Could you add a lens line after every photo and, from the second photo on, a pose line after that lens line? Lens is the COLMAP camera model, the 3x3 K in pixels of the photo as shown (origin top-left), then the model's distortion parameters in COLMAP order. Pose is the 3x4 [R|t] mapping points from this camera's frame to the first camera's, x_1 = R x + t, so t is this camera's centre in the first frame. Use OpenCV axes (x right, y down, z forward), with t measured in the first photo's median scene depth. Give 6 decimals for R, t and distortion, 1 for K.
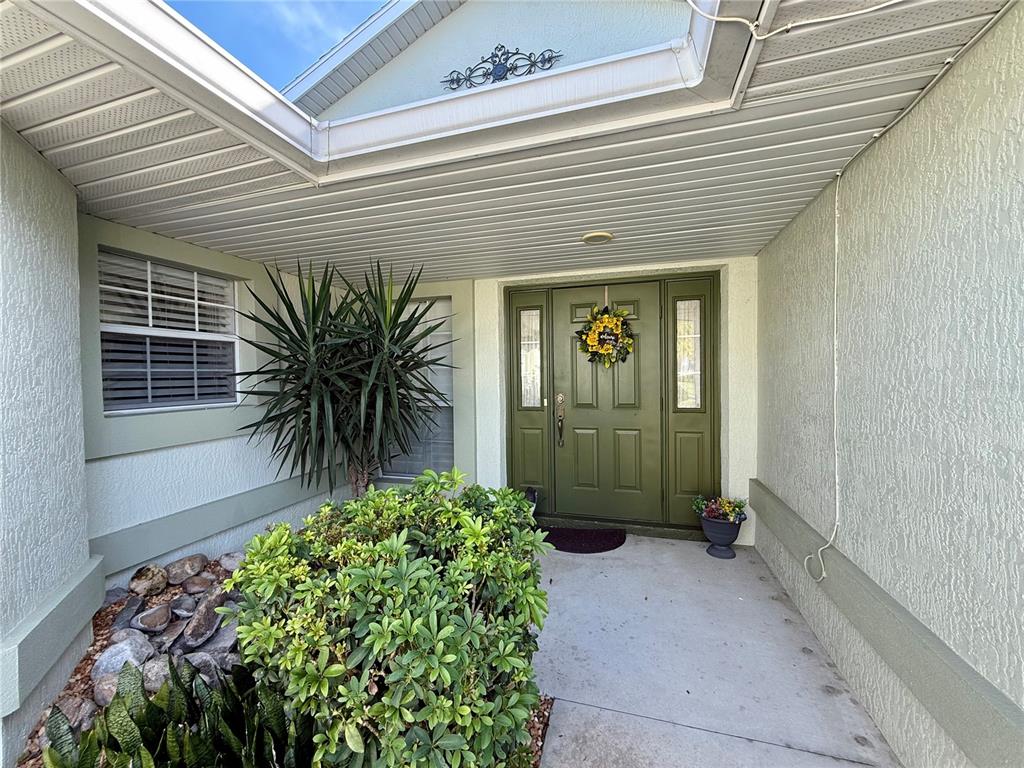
lens RADIAL K [[411.7, 0, 508.9], [0, 411.7, 382.6], [0, 0, 1]] dist [-0.001067, 0.000248]
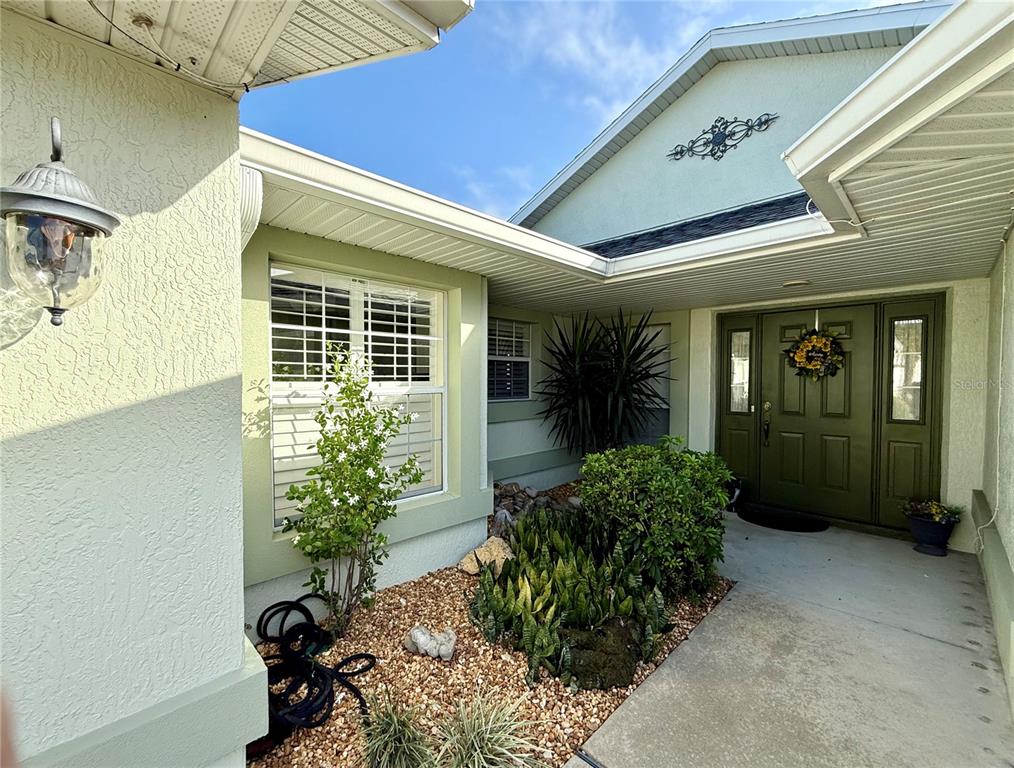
lens RADIAL K [[433.8, 0, 488.2], [0, 433.8, 391.2], [0, 0, 1]] dist [0.000153, -0.000720]
pose [[0.875038, 0.029392, -0.483162, 0.025478], [-0.024293, 0.999564, 0.016810, -0.005661], [0.483445, -0.002972, 0.875370, -0.518404]]
